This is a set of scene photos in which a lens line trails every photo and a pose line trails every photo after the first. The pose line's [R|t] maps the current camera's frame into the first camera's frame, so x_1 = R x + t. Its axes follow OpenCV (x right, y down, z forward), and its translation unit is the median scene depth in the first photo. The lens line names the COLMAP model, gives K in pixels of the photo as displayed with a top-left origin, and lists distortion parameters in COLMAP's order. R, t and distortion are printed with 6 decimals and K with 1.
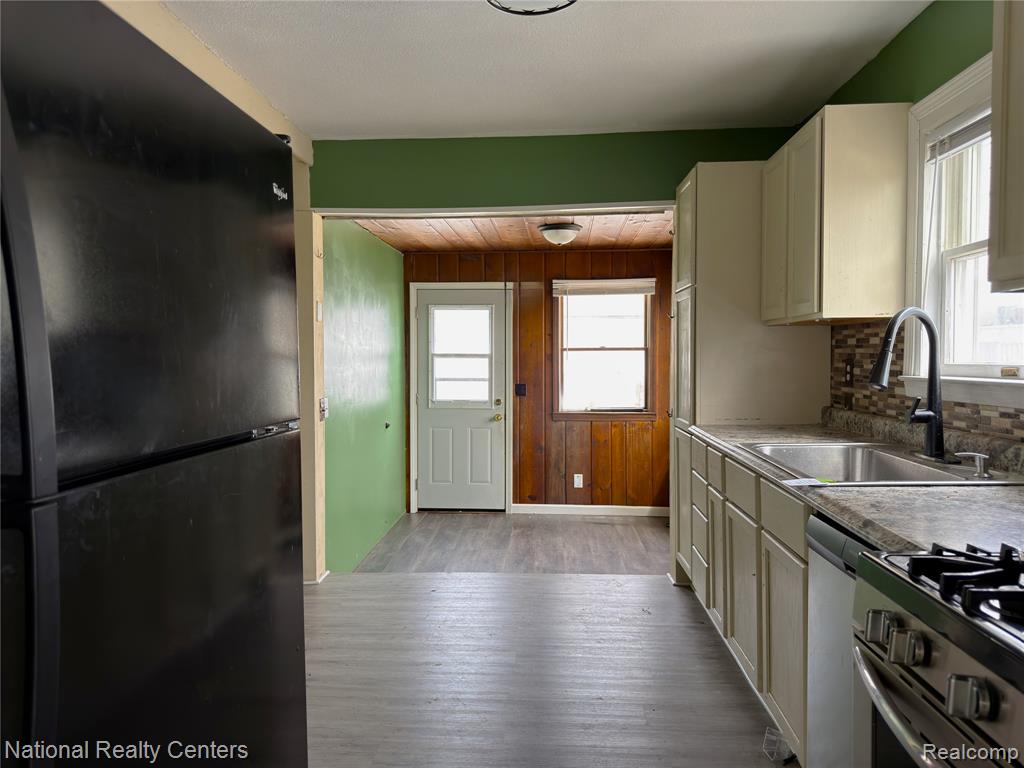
lens RADIAL K [[738.2, 0, 512.0], [0, 738.2, 384.0], [0, 0, 1]] dist [0.293507, -0.001960]
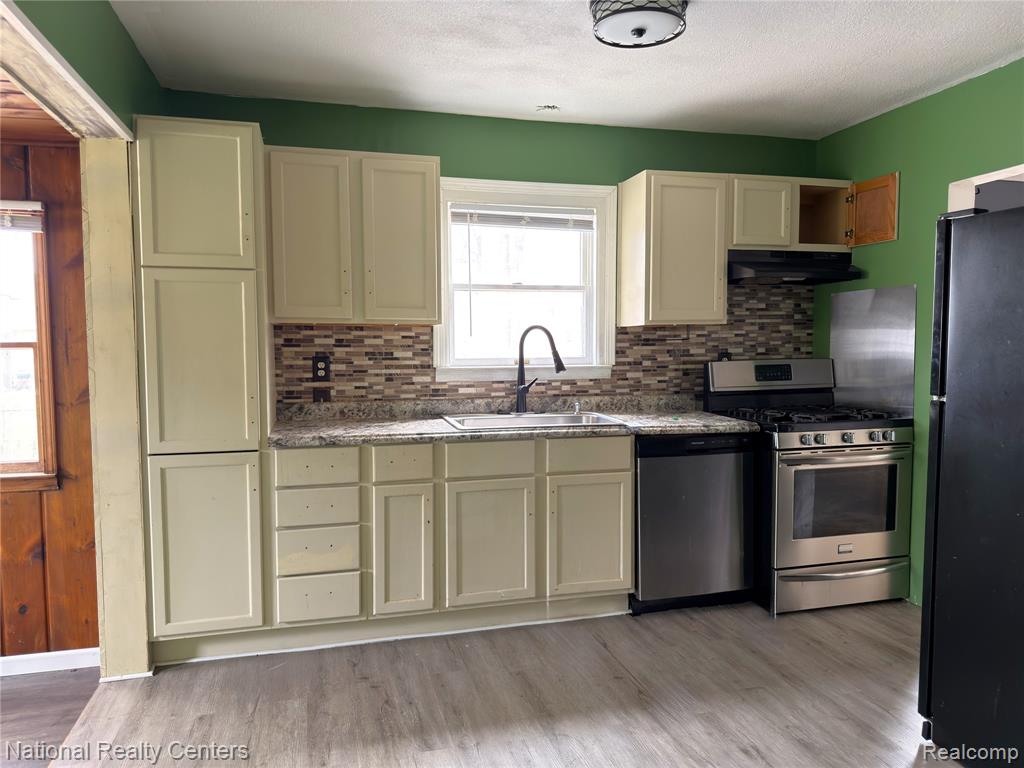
lens RADIAL K [[738.2, 0, 512.0], [0, 738.2, 384.0], [0, 0, 1]] dist [0.293507, -0.001960]
pose [[-0.317327, -0.055667, 0.946681, -0.748551], [0.040585, 0.996564, 0.072205, -0.066864], [-0.947447, 0.061334, -0.313978, 1.217282]]
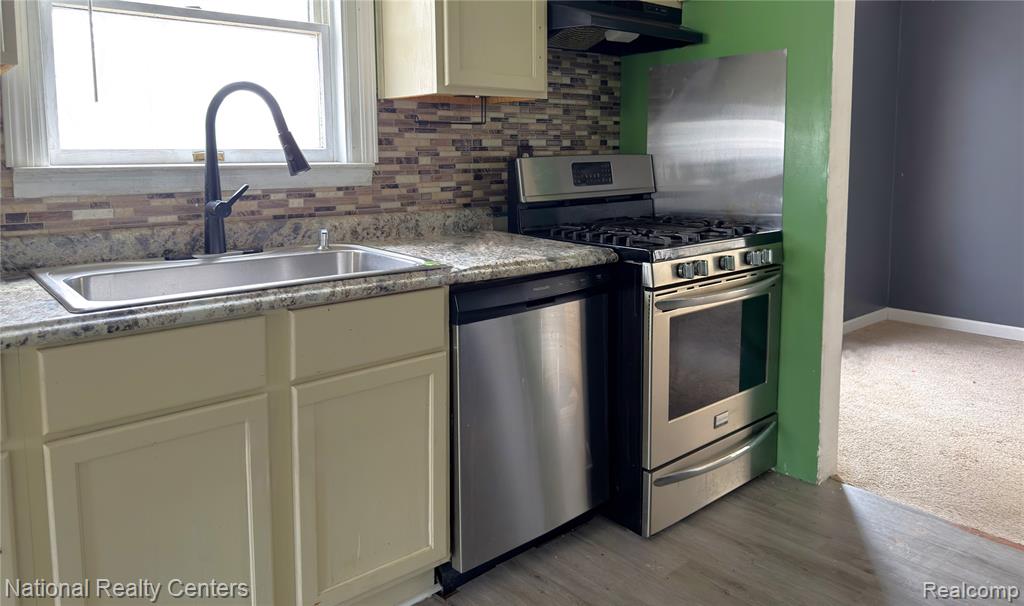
lens RADIAL K [[739.9, 0, 511.3], [0, 739.9, 224.6], [0, 0, 1]] dist [0.114374, -0.168625]
pose [[-0.695210, -0.070414, 0.715350, -0.227688], [0.029997, 0.991481, 0.126747, -0.028925], [-0.718181, 0.109574, -0.687175, 1.077947]]
